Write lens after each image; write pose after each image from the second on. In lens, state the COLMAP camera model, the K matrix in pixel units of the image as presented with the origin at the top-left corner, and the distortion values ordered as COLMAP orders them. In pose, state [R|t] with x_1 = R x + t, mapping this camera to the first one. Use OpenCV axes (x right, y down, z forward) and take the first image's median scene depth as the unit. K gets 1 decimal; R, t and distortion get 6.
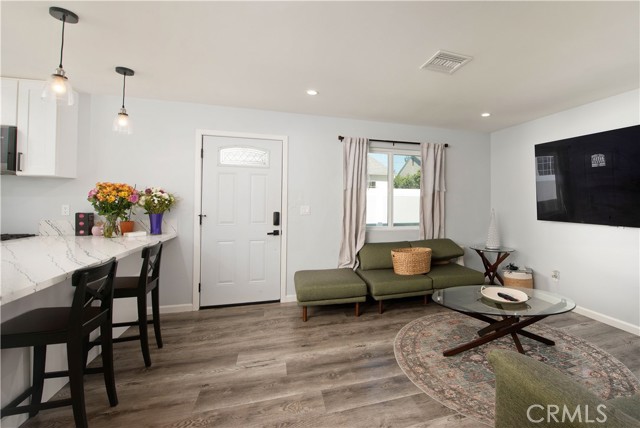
lens RADIAL K [[288.5, 0, 370.3], [0, 288.5, 197.1], [0, 0, 1]] dist [-0.022630, -0.000322]
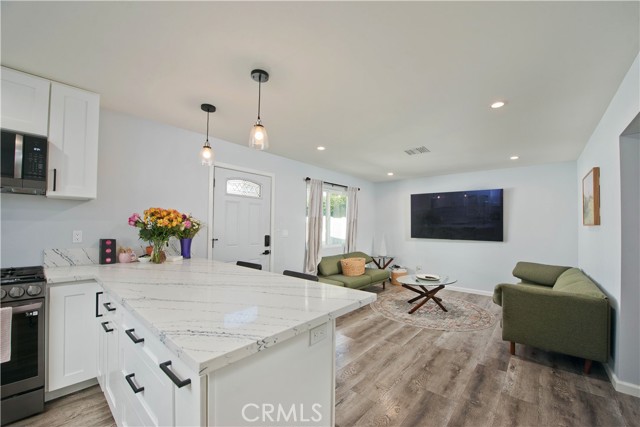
lens RADIAL K [[256.2, 0, 326.3], [0, 256.2, 221.9], [0, 0, 1]] dist [-0.023153, -0.000282]
pose [[0.852937, 0.012215, 0.521871, -0.884246], [-0.012578, 0.999917, -0.002849, -0.006732], [-0.521863, -0.004134, 0.853020, -0.071835]]
